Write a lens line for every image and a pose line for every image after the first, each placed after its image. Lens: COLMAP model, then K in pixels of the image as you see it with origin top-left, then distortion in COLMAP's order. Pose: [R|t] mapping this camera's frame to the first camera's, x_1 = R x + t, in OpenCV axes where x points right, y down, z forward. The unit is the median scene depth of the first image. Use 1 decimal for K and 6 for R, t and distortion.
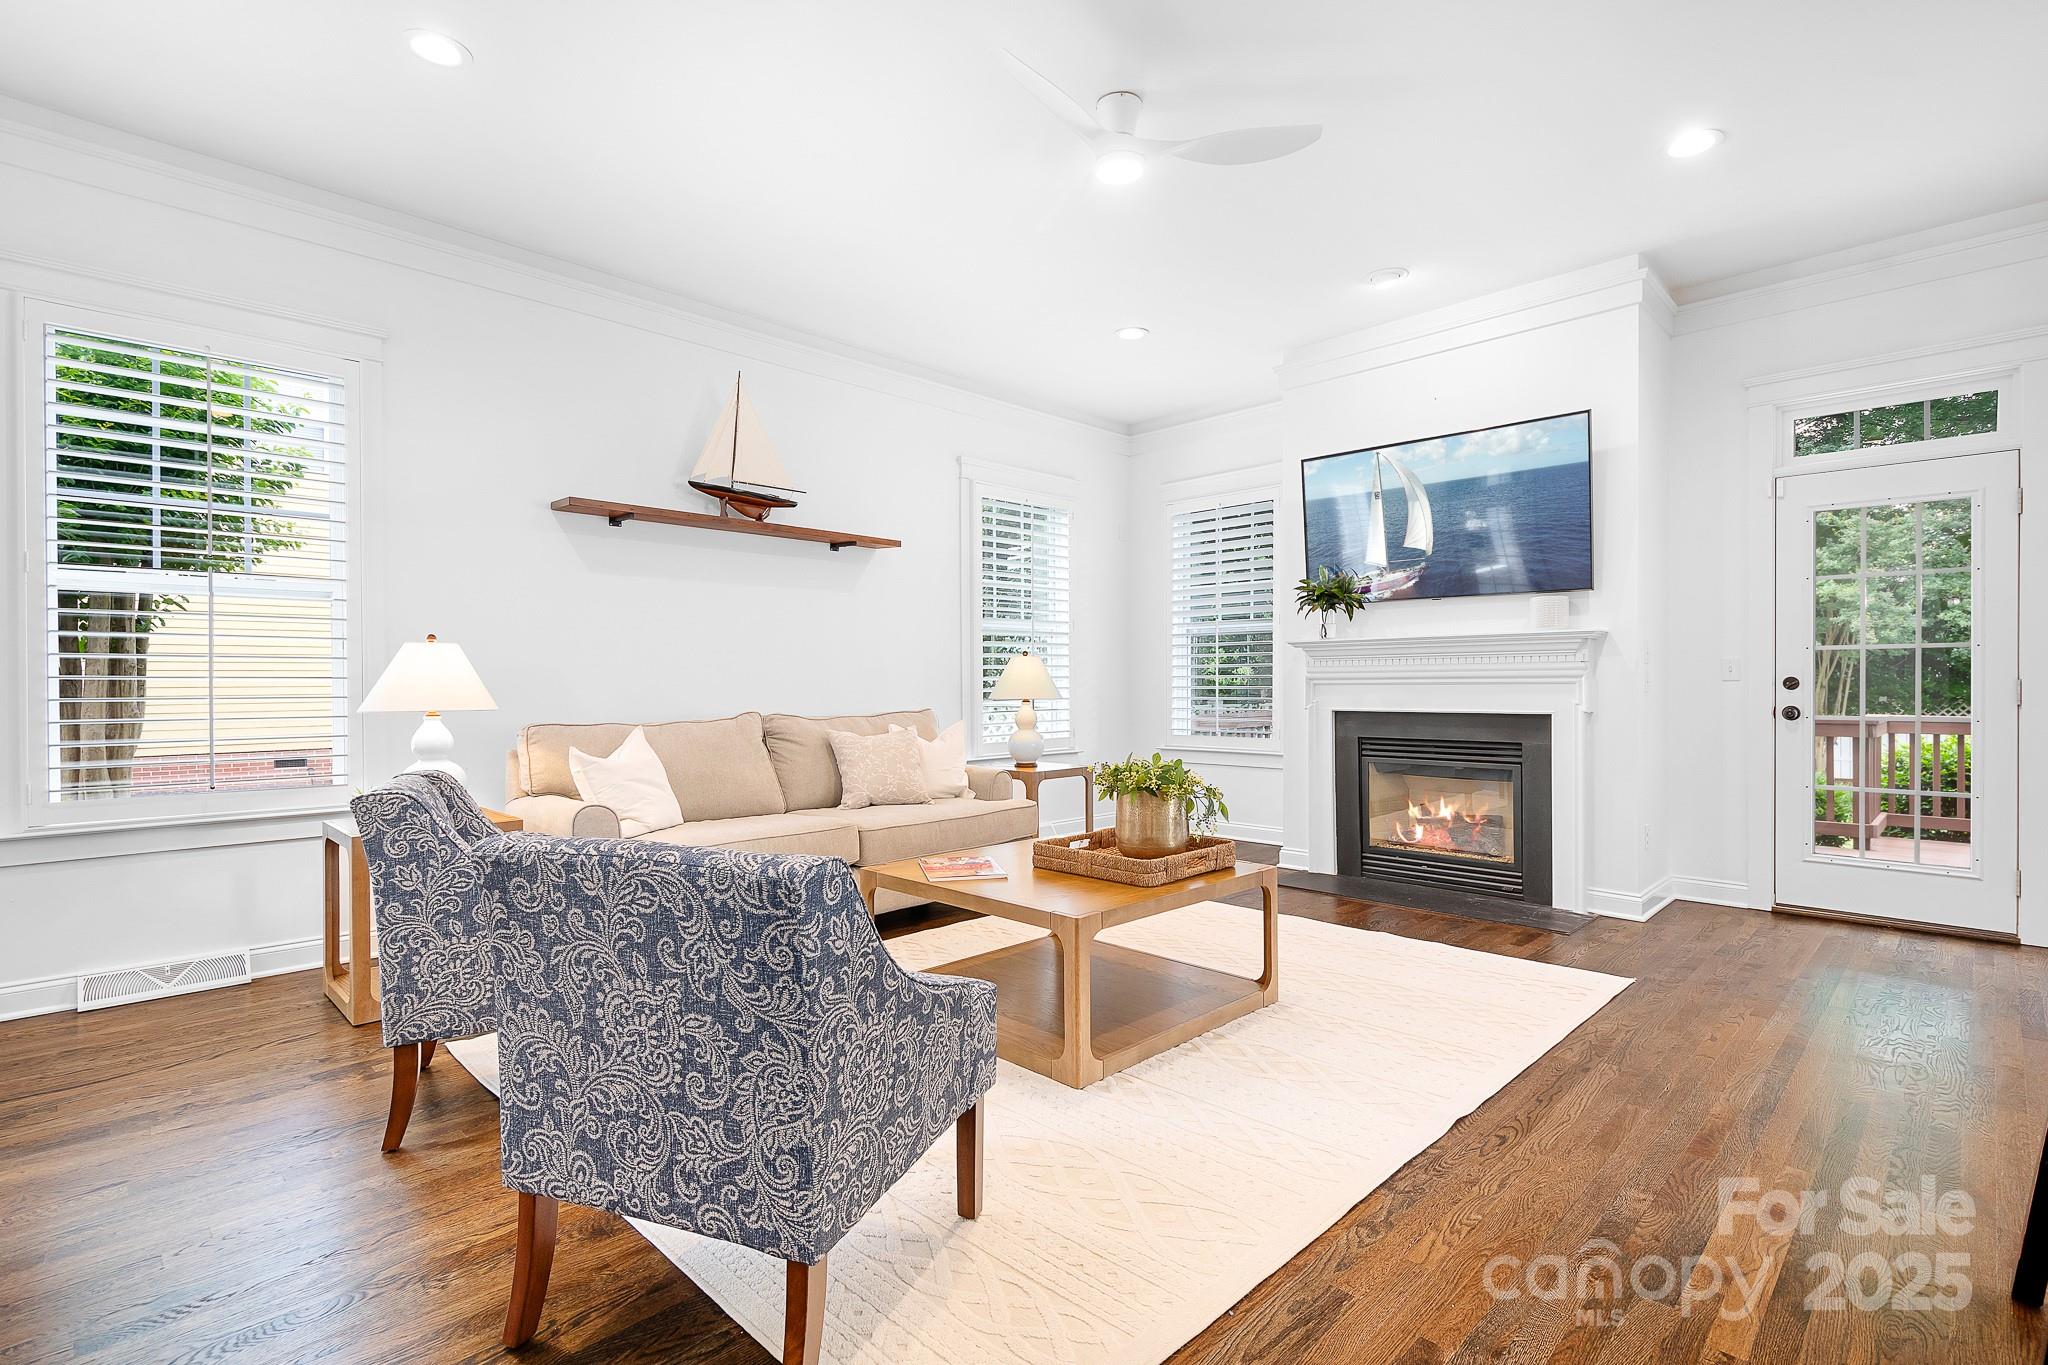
lens RADIAL K [[965.2, 0, 1010.2], [0, 965.2, 687.2], [0, 0, 1]] dist [-0.000456, -0.000061]
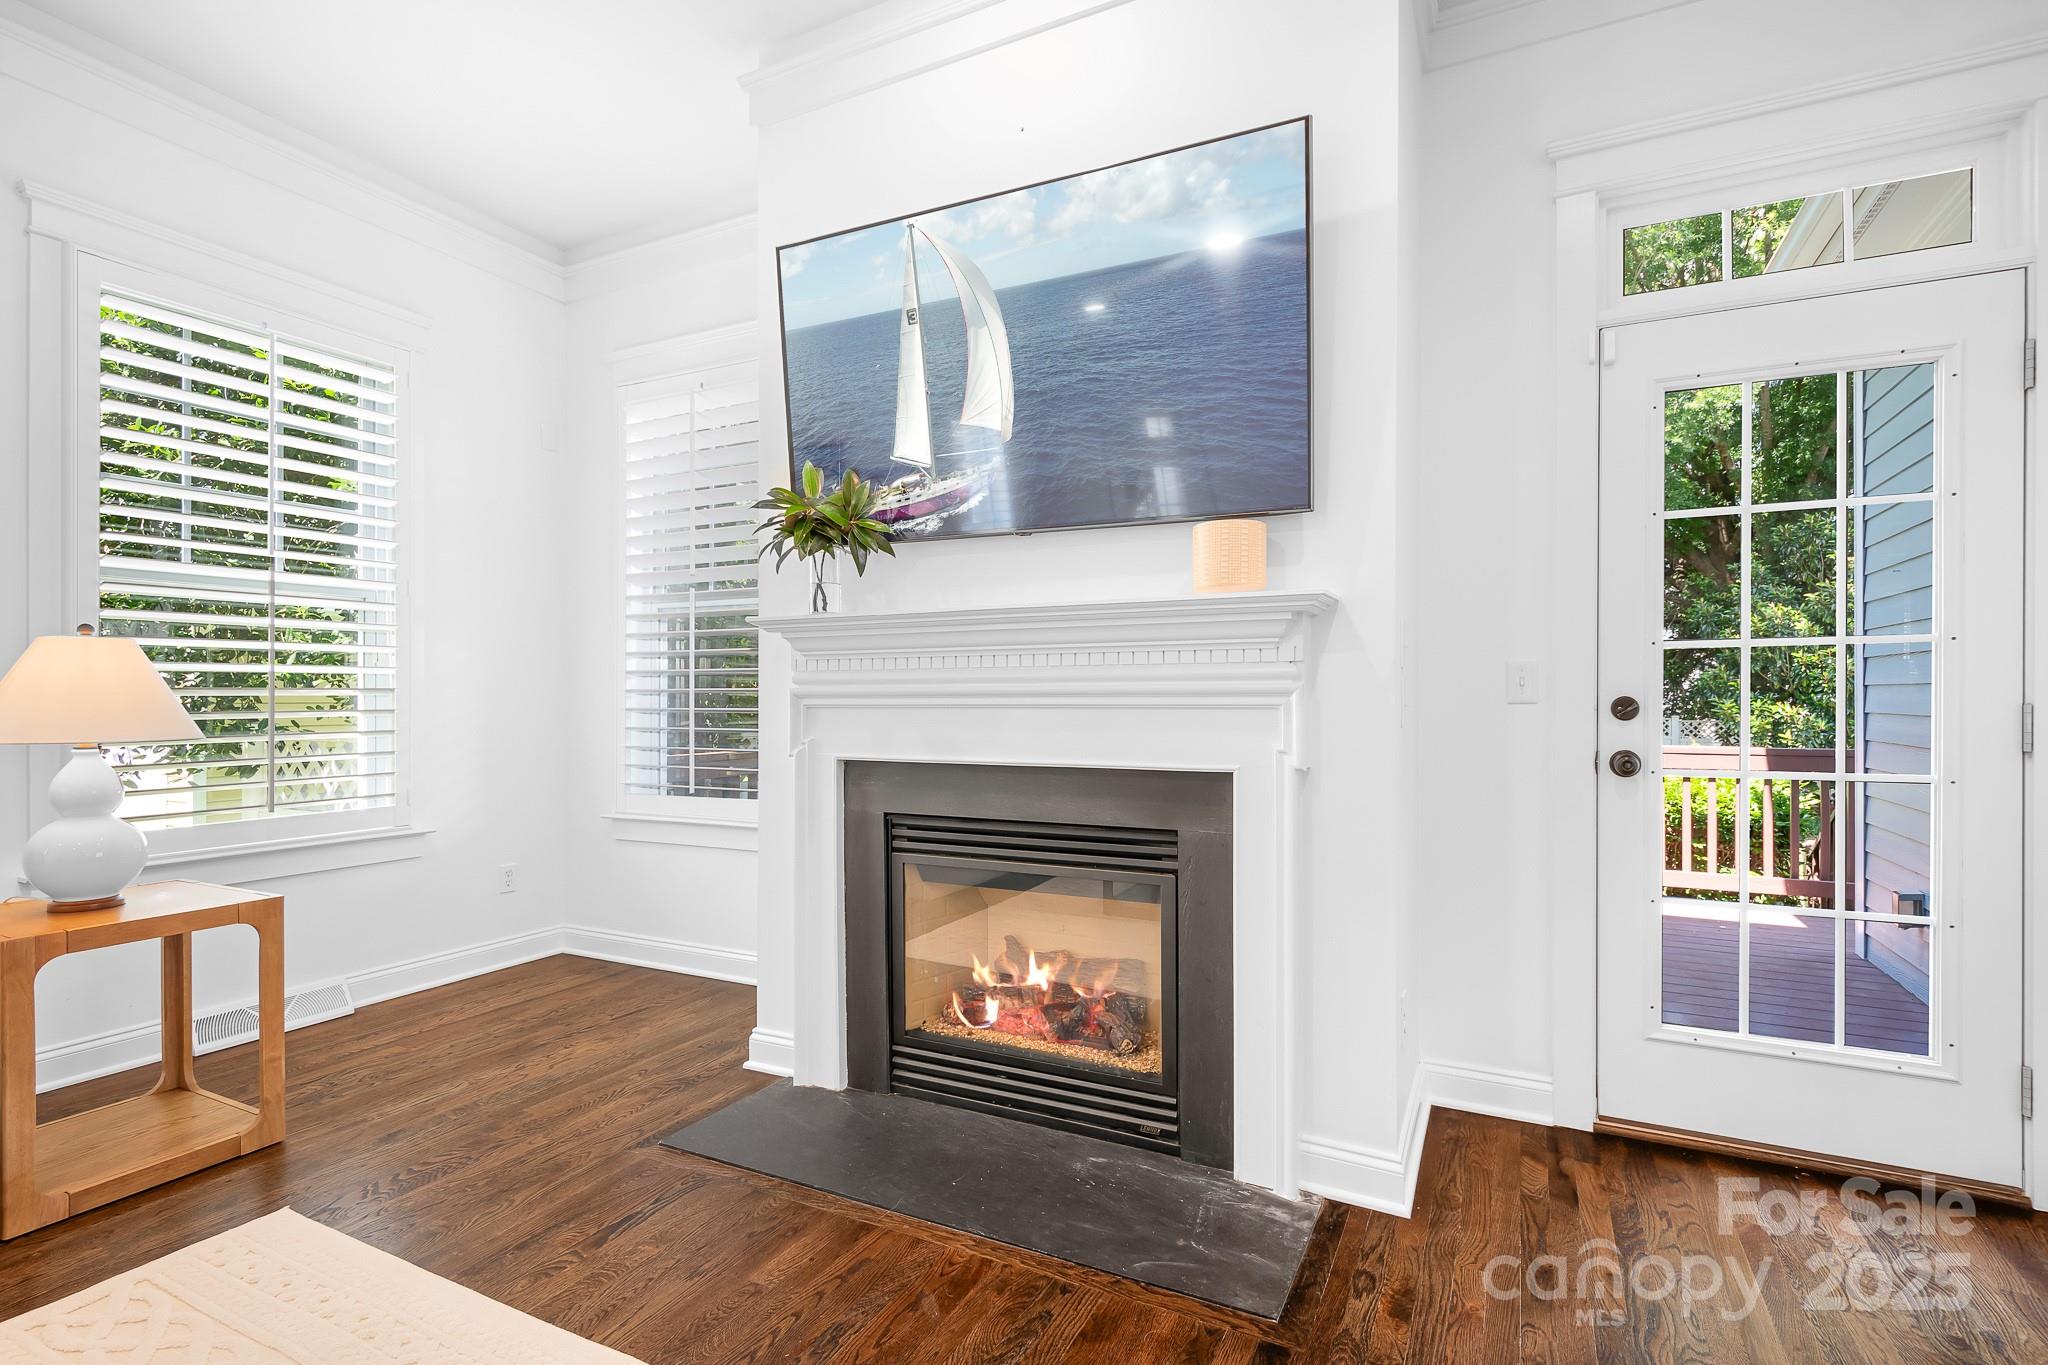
lens RADIAL K [[965.2, 0, 1042.7], [0, 965.2, 697.8], [0, 0, 1]] dist [-0.000456, -0.000061]
pose [[0.944042, 0.003324, 0.329808, 0.295269], [-0.001932, 0.999988, -0.004546, -0.006259], [-0.329819, 0.003654, 0.944037, 0.544798]]
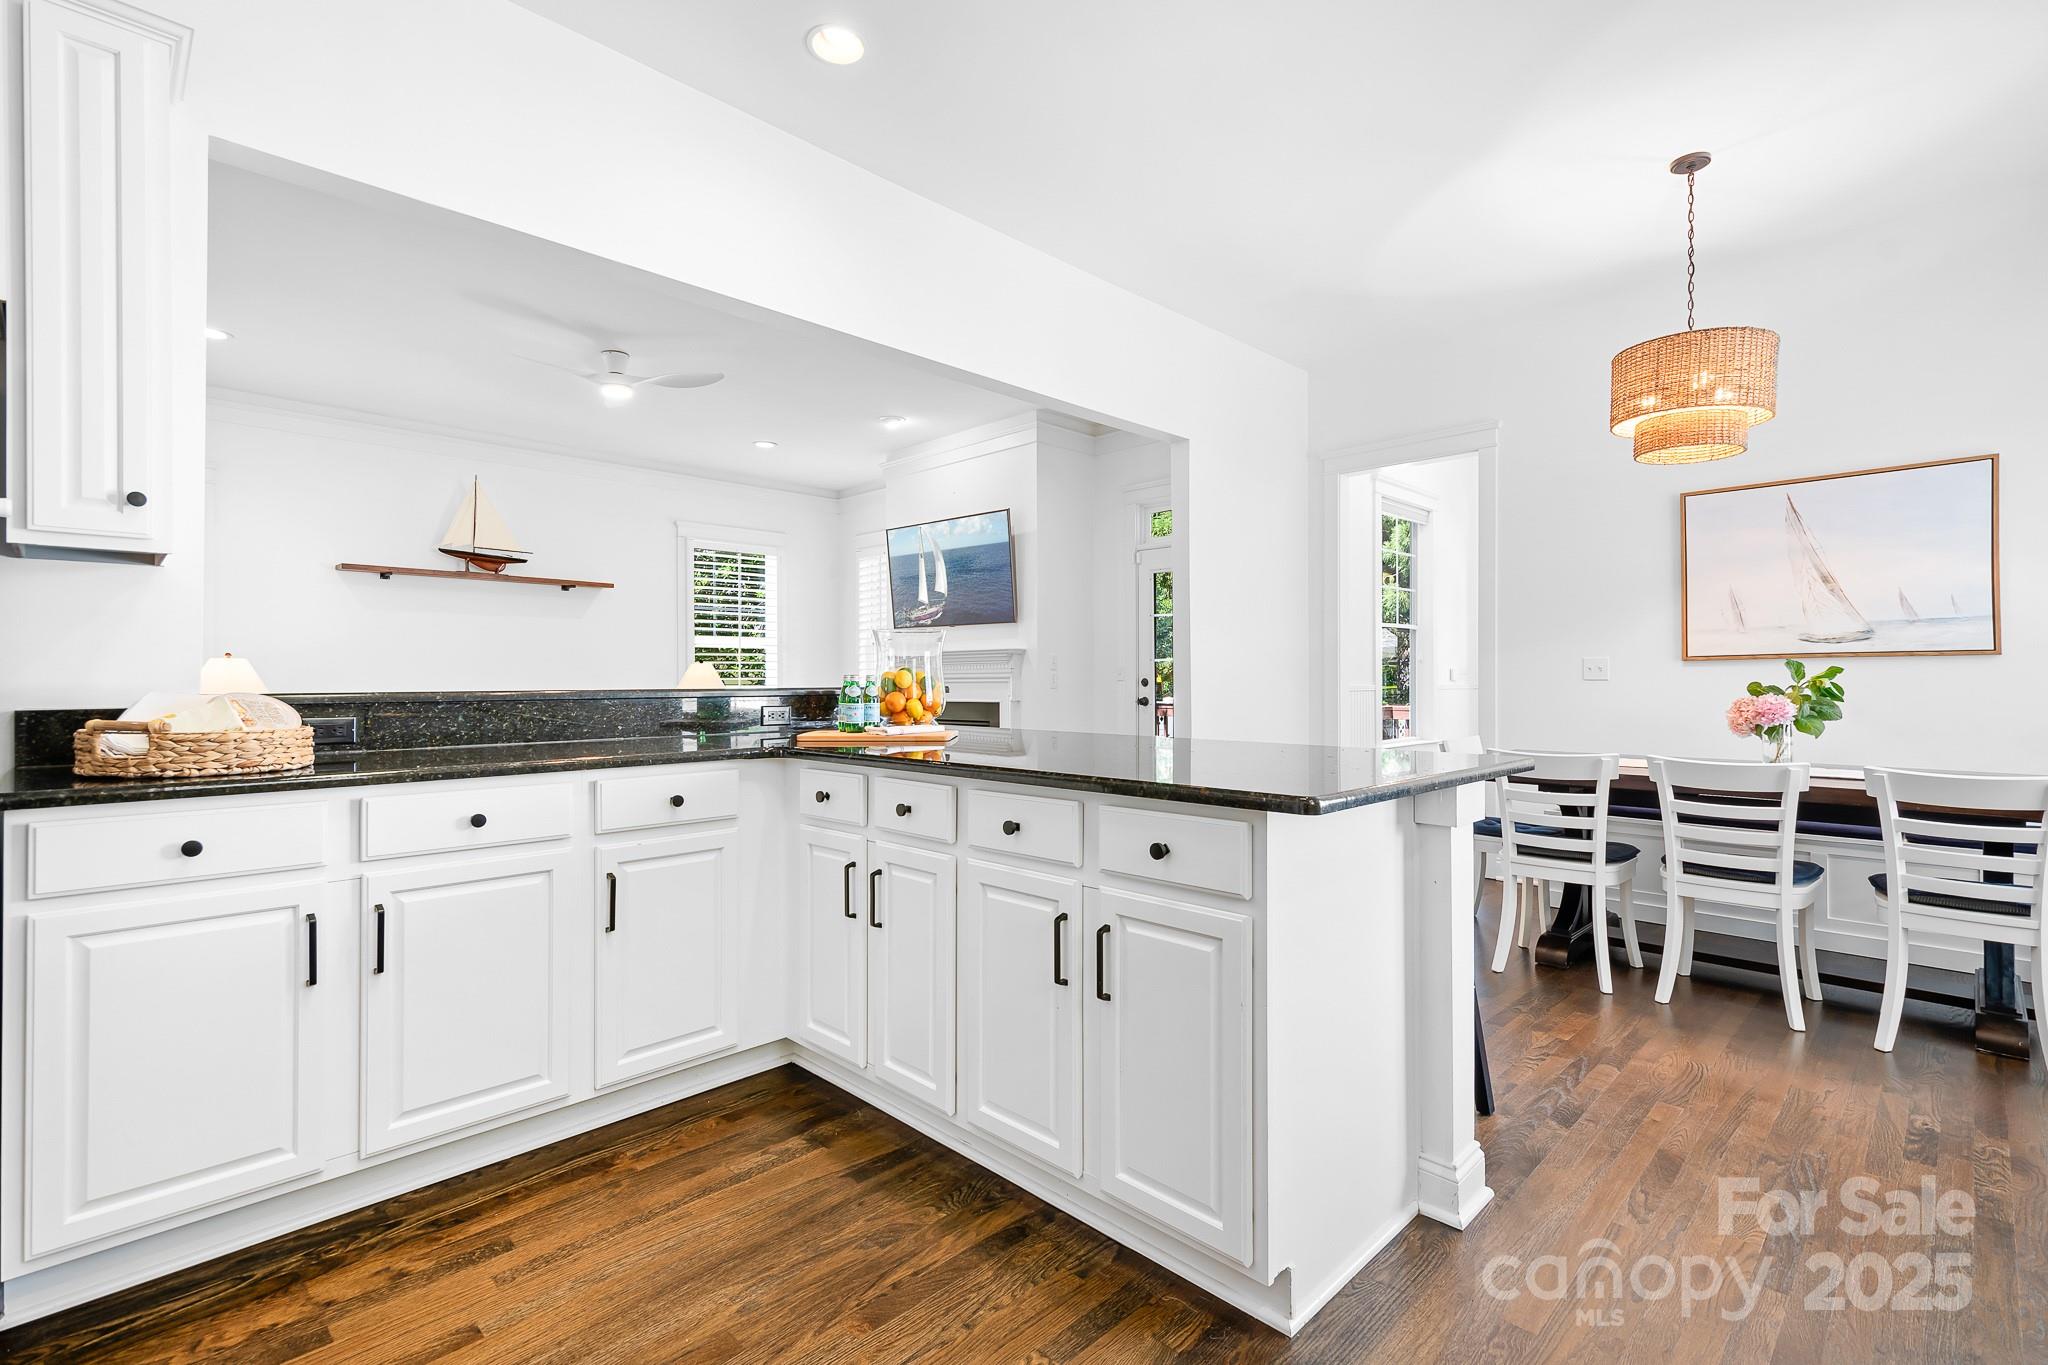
lens RADIAL K [[948.9, 0, 1026.0], [0, 948.9, 668.2], [0, 0, 1]] dist [0.013066, -0.000120]
pose [[0.999903, 0.000911, 0.013923, 0.543905], [-0.000629, 0.999795, -0.020243, 0.004252], [-0.013939, 0.020233, 0.999698, -0.484857]]
